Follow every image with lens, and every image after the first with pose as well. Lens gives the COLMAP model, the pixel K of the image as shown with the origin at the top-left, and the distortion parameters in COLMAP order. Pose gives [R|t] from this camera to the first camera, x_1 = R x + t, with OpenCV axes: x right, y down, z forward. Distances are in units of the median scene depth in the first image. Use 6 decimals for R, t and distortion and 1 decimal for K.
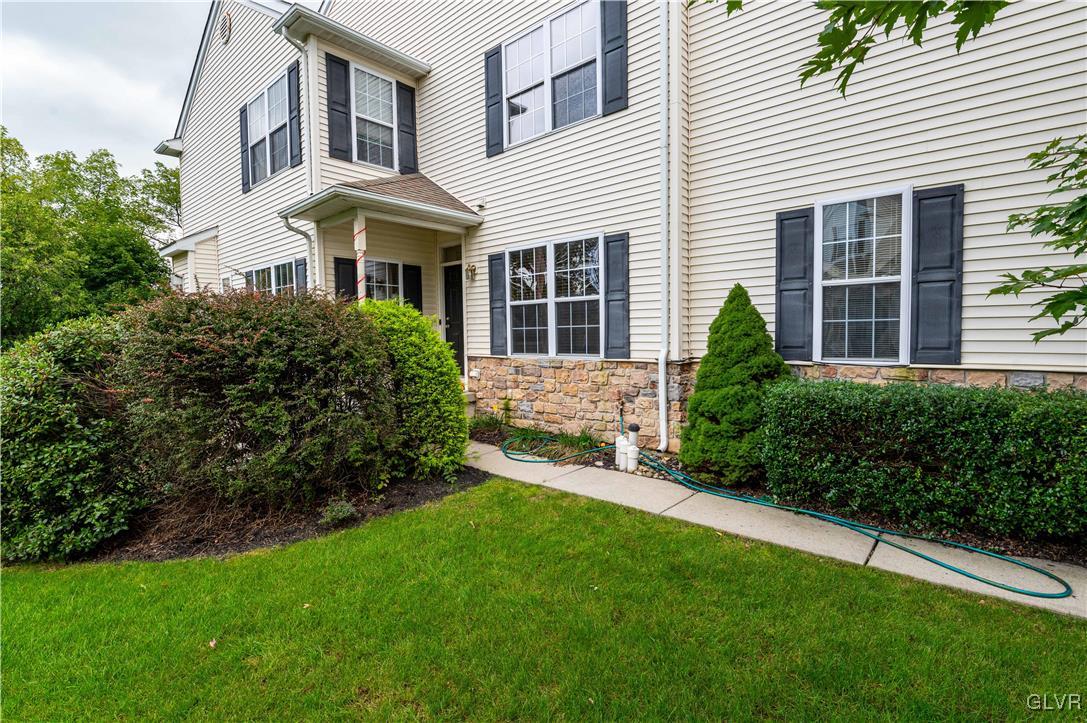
lens RADIAL K [[494.4, 0, 543.5], [0, 494.4, 361.5], [0, 0, 1]] dist [-0.002555, -0.006387]
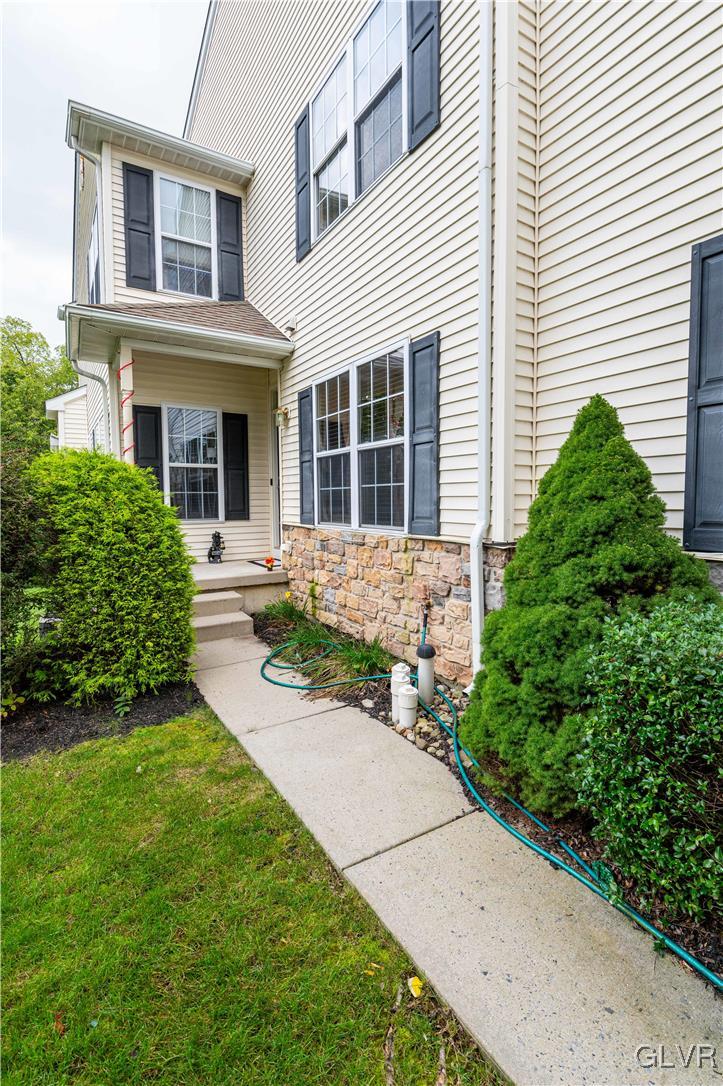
lens RADIAL K [[493.9, 0, 361.6], [0, 493.9, 532.9], [0, 0, 1]] dist [-0.002555, -0.006387]
pose [[0.958394, 0.027013, -0.284169, 0.243357], [-0.023058, 0.999585, 0.017255, -0.017048], [0.284517, -0.009984, 0.958619, 0.353443]]
